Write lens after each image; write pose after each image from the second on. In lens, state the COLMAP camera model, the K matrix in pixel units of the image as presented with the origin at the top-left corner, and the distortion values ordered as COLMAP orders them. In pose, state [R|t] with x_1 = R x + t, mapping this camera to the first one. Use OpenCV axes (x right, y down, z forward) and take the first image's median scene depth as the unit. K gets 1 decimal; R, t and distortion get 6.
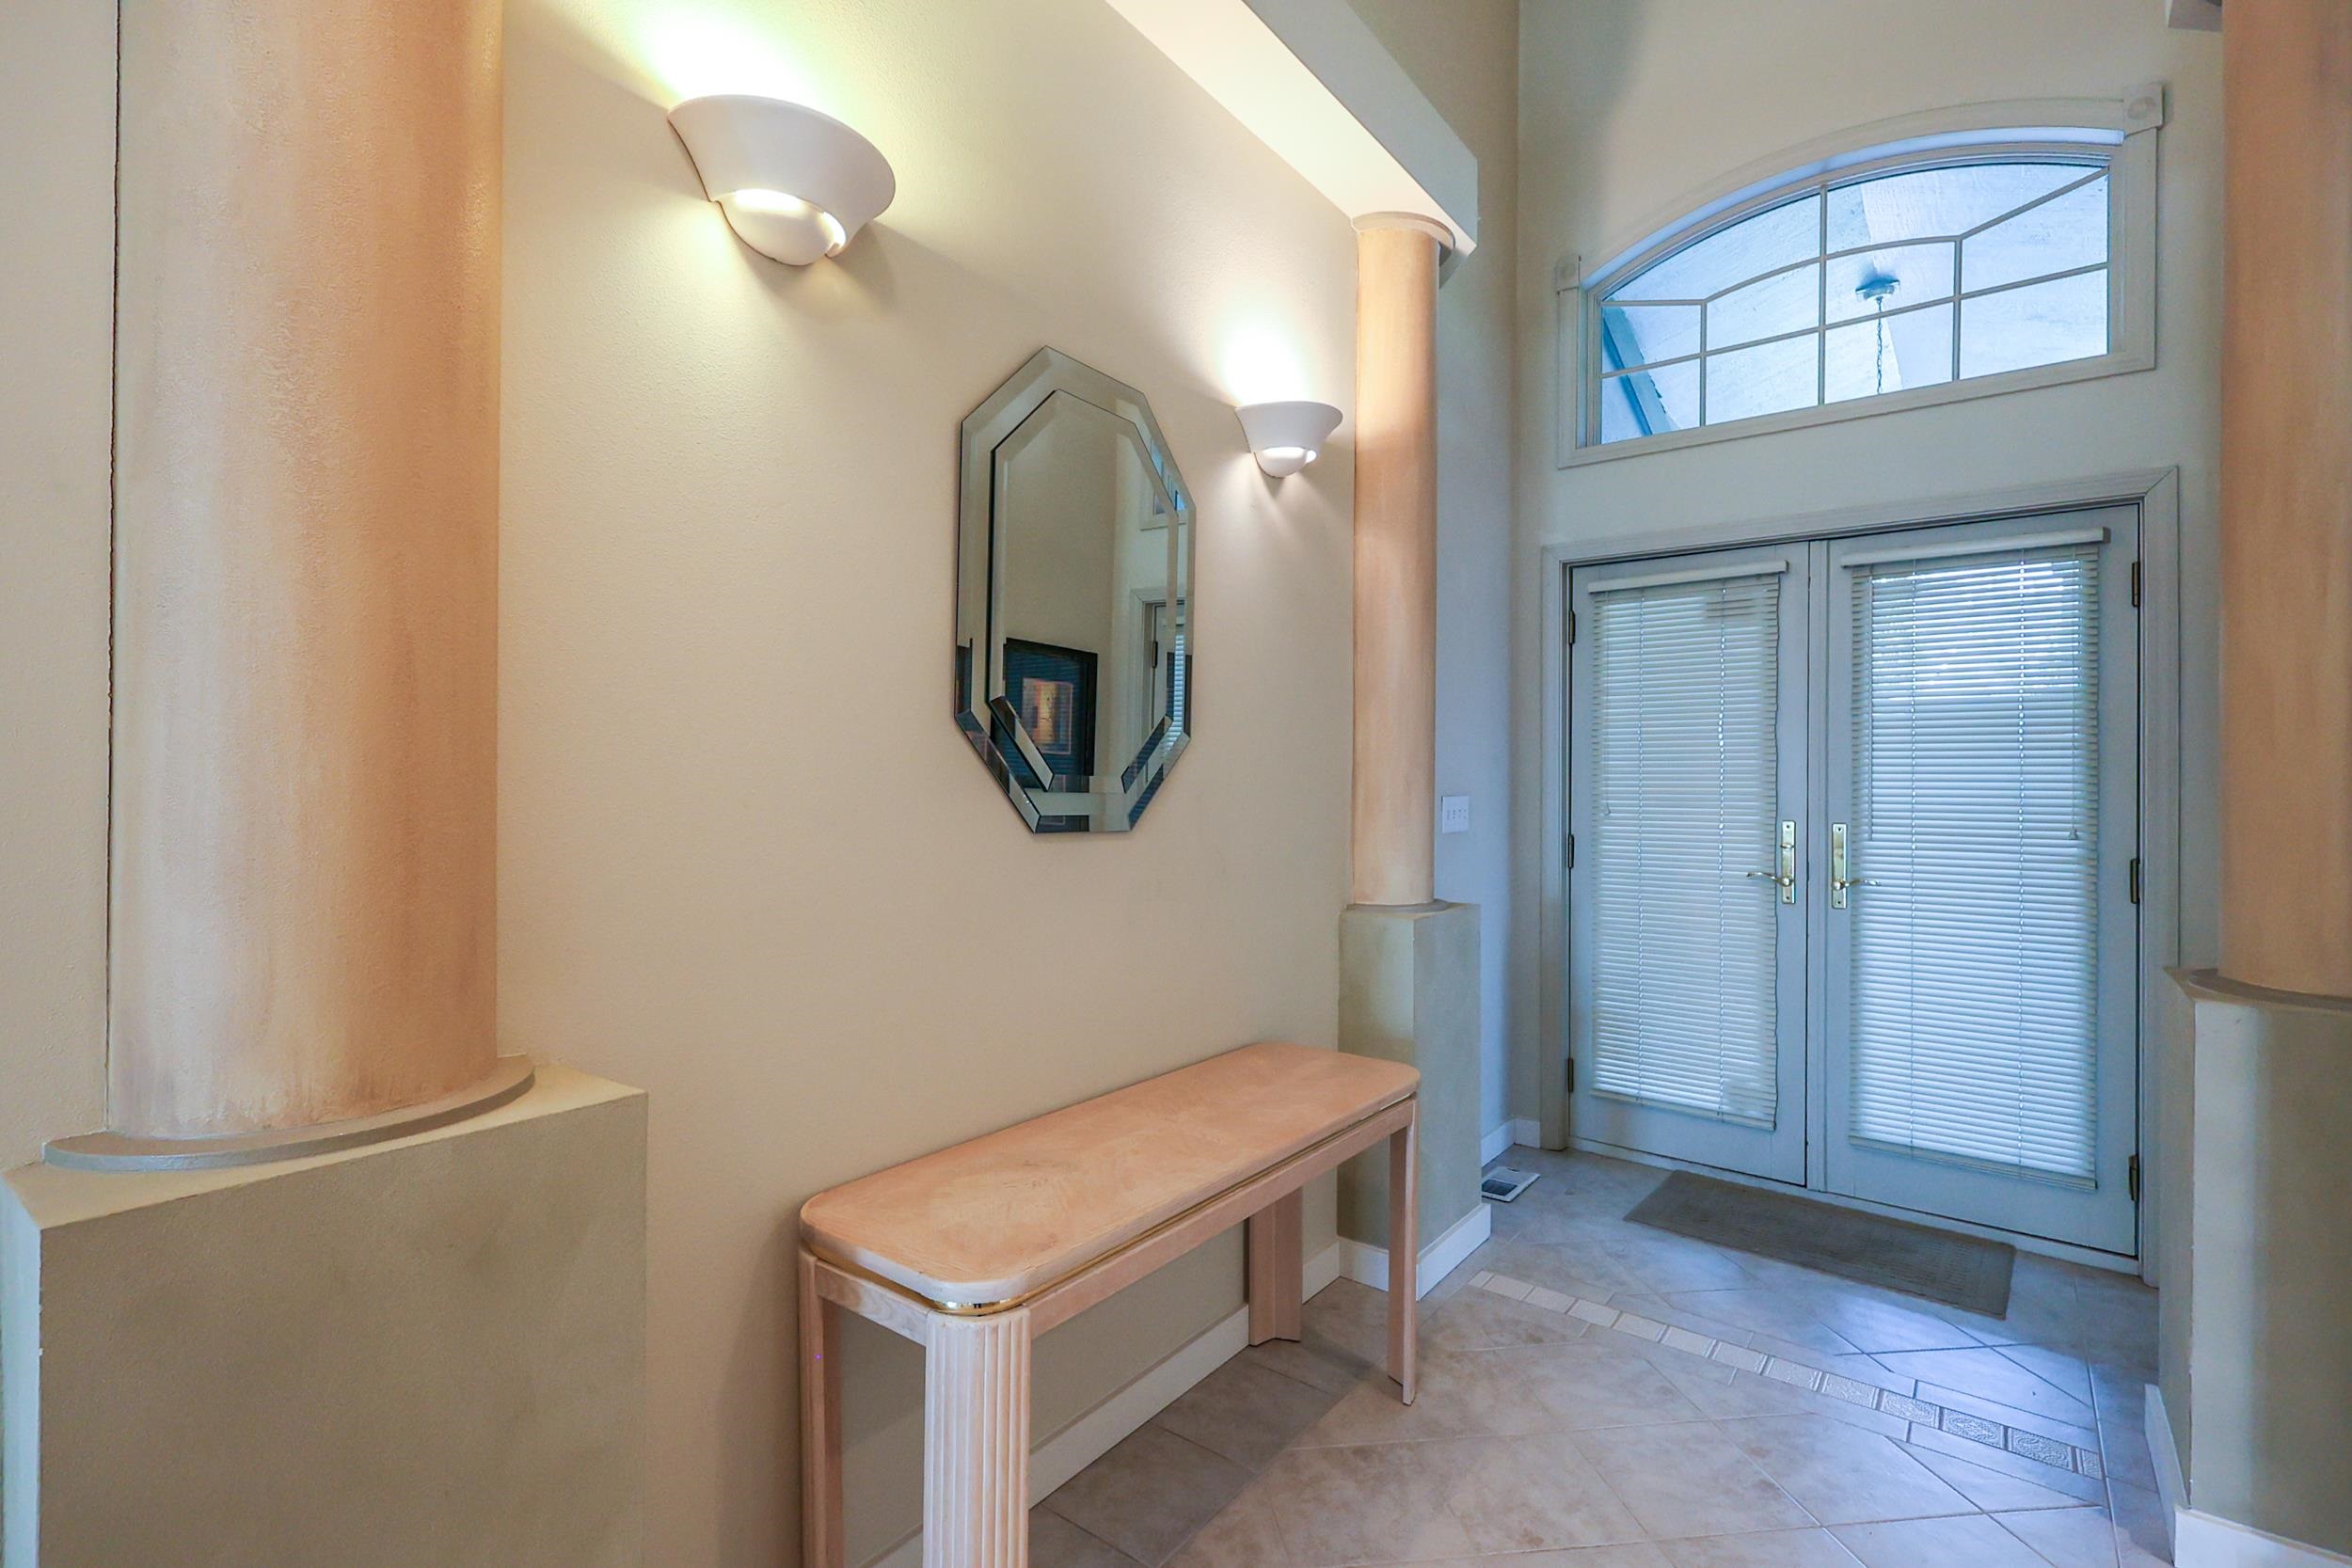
lens RADIAL K [[1065.2, 0, 1176.0], [0, 1065.2, 784.0], [0, 0, 1]] dist [-0.000876, -0.000067]
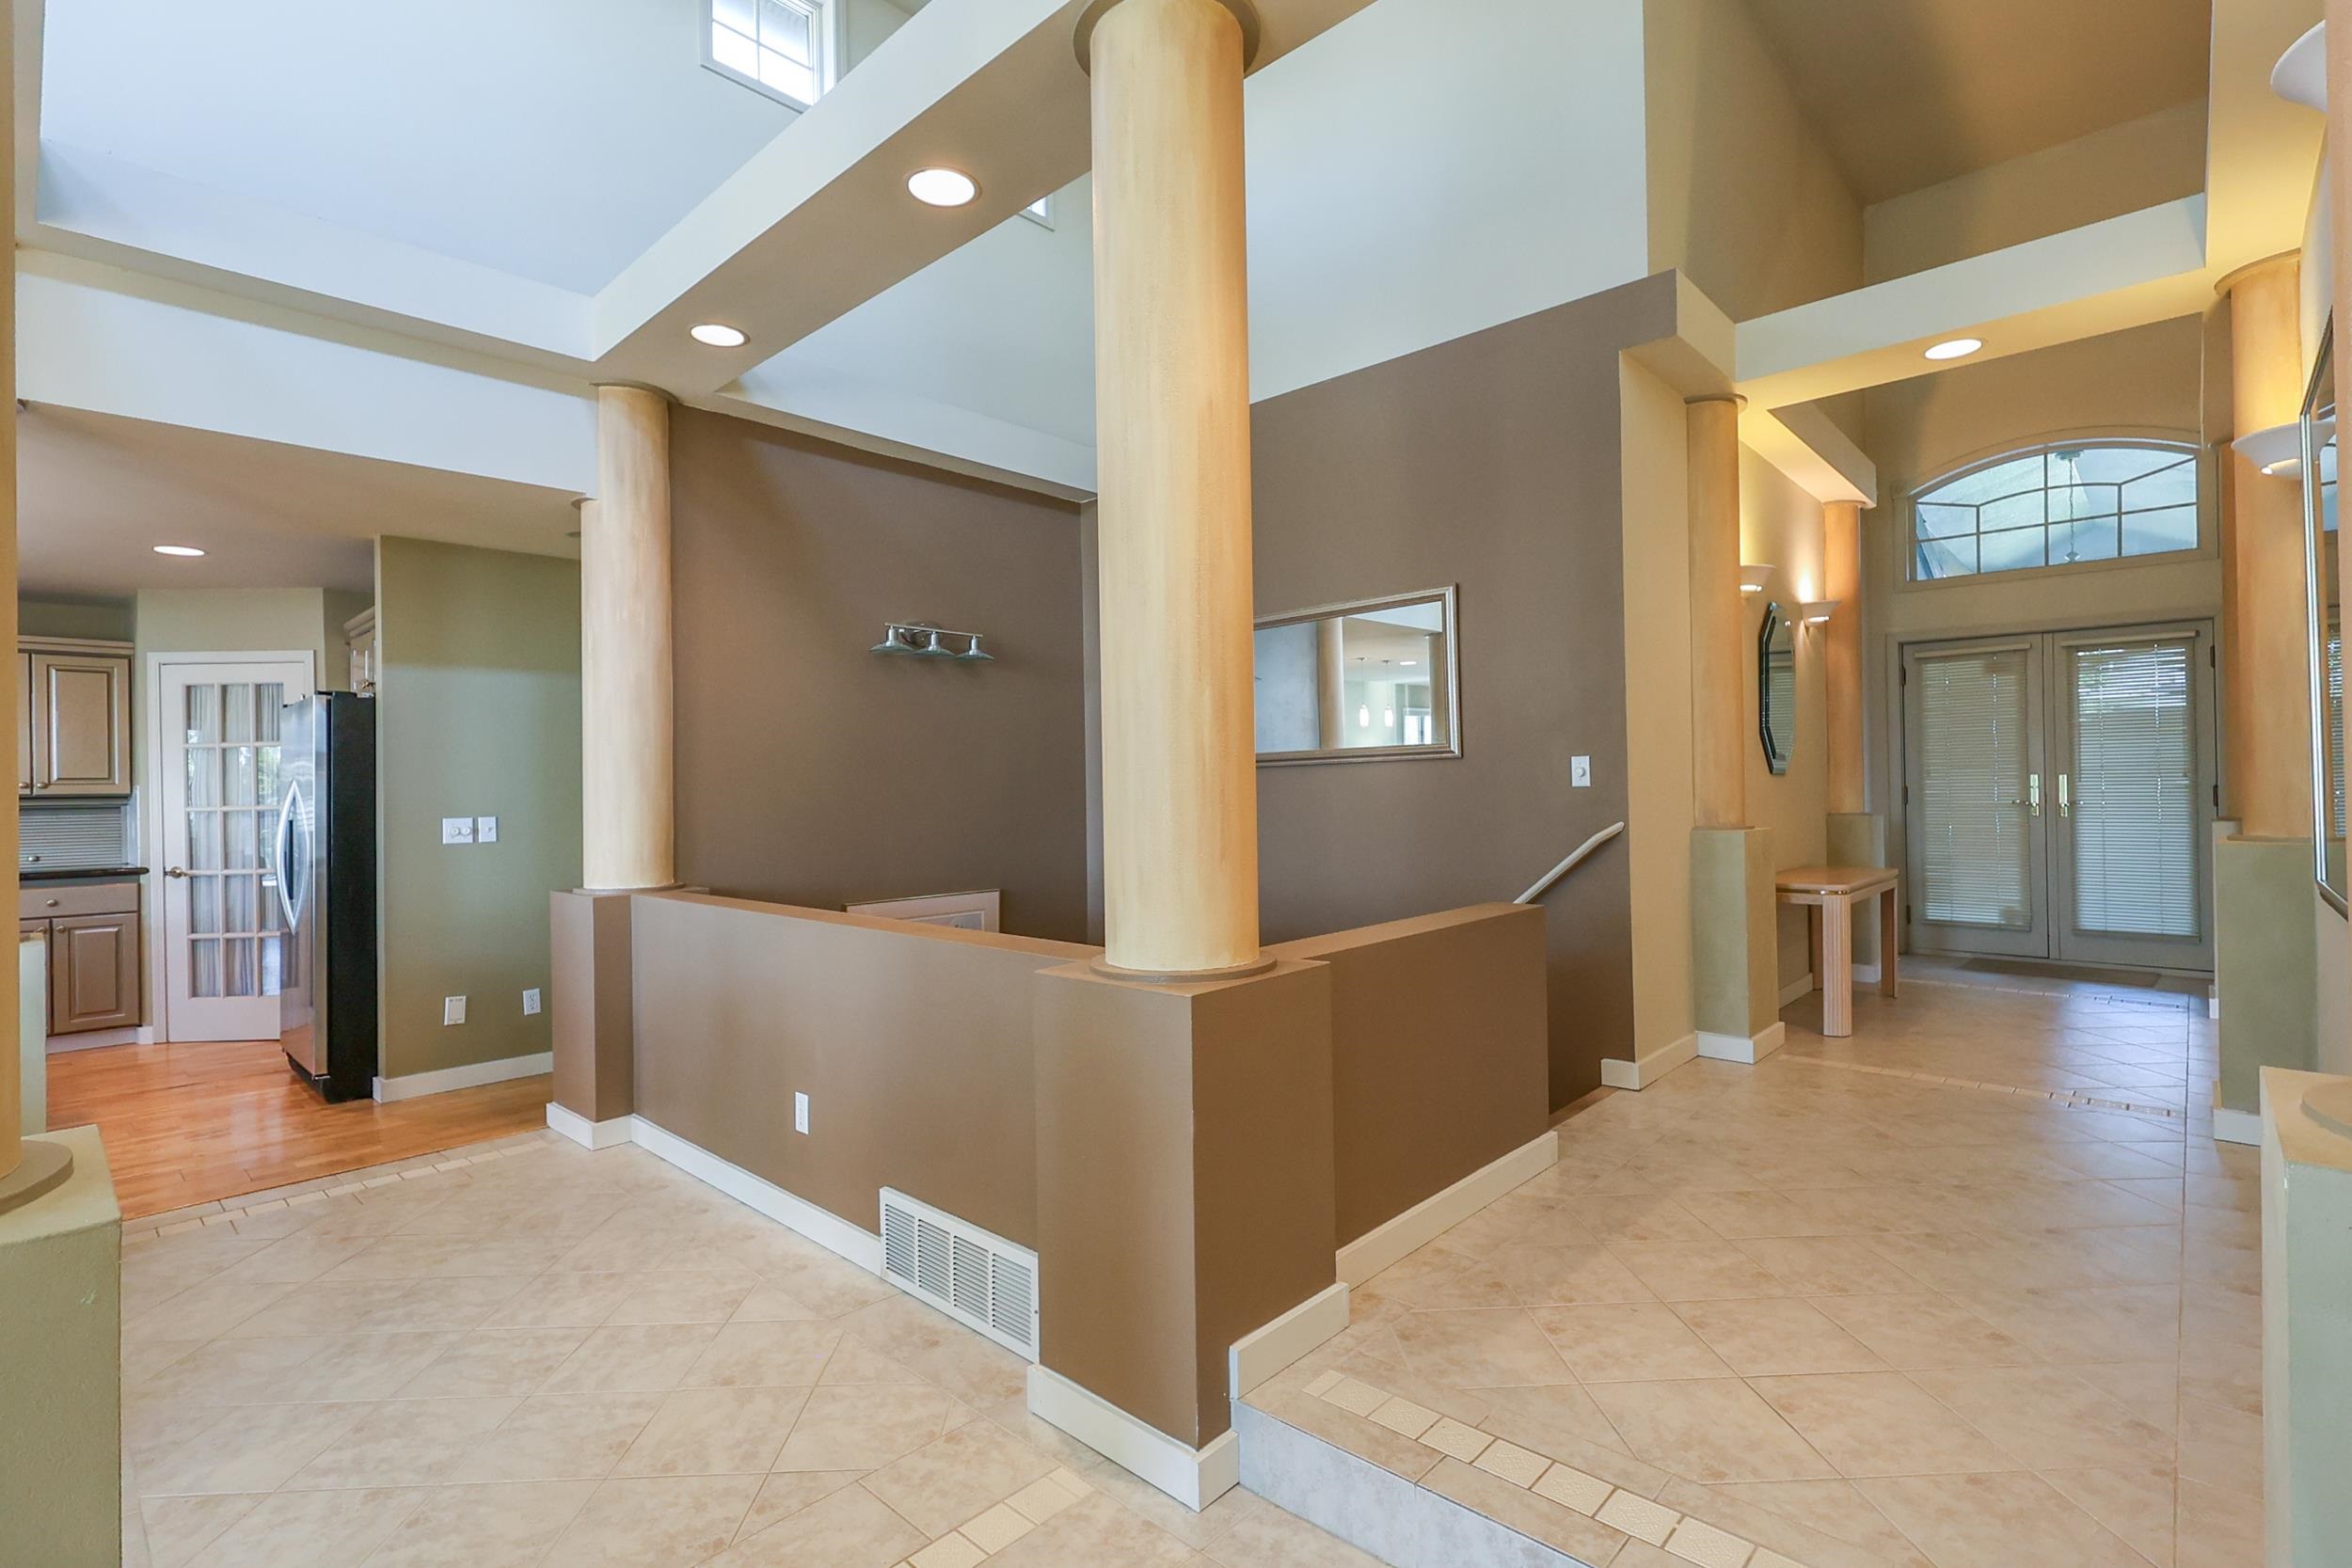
lens RADIAL K [[1084.0, 0, 1176.0], [0, 1084.0, 784.0], [0, 0, 1]] dist [-0.000854, -0.000185]
pose [[0.995854, -0.022826, -0.088053, -0.837446], [0.022828, 0.999739, -0.000979, 0.018096], [0.088053, -0.001035, 0.996115, -1.147425]]
